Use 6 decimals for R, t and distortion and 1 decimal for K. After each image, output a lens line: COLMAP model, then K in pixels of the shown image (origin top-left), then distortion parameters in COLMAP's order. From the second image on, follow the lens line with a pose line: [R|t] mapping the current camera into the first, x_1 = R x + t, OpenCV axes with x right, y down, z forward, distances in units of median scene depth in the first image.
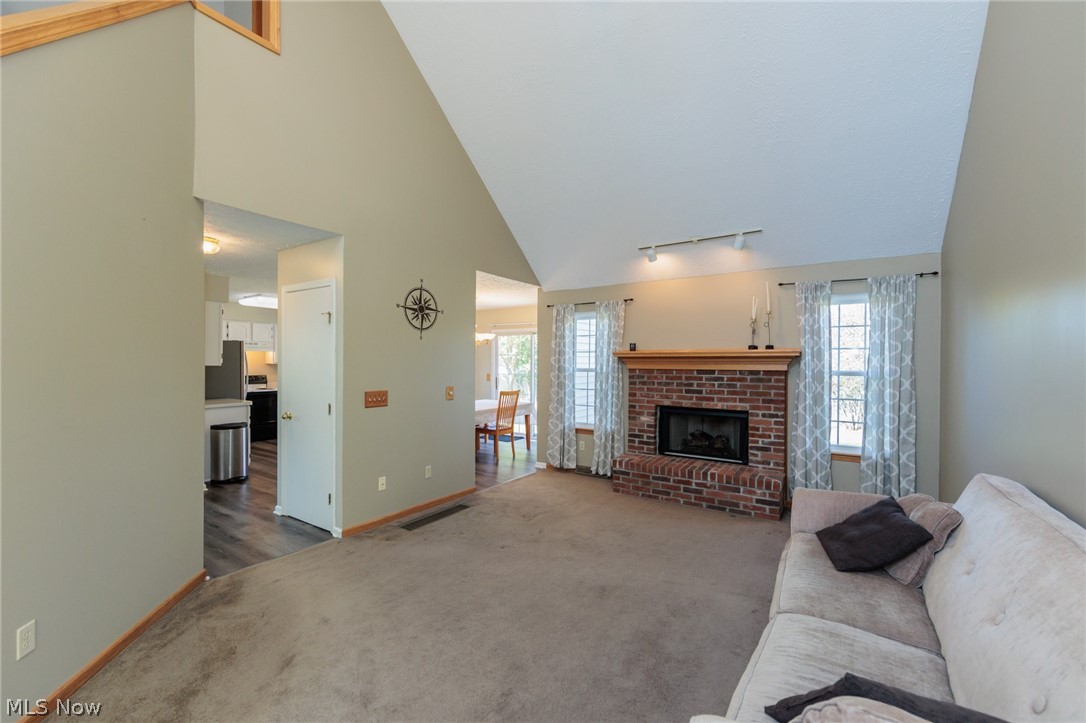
lens RADIAL K [[423.5, 0, 530.2], [0, 423.5, 358.3], [0, 0, 1]] dist [-0.000893, -0.000312]
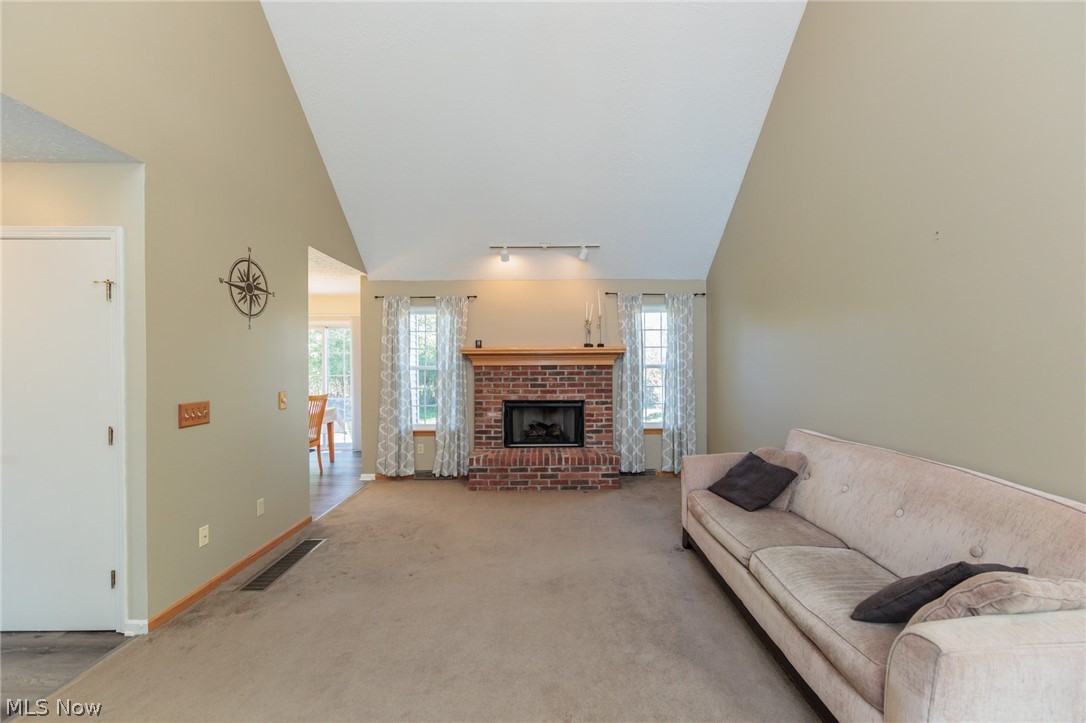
lens RADIAL K [[423.5, 0, 530.2], [0, 423.5, 358.3], [0, 0, 1]] dist [-0.000893, -0.000312]
pose [[0.834451, -0.005253, 0.551057, -0.250494], [0.003505, 0.999985, 0.004226, 0.004078], [-0.551071, -0.001595, 0.834457, 0.114155]]
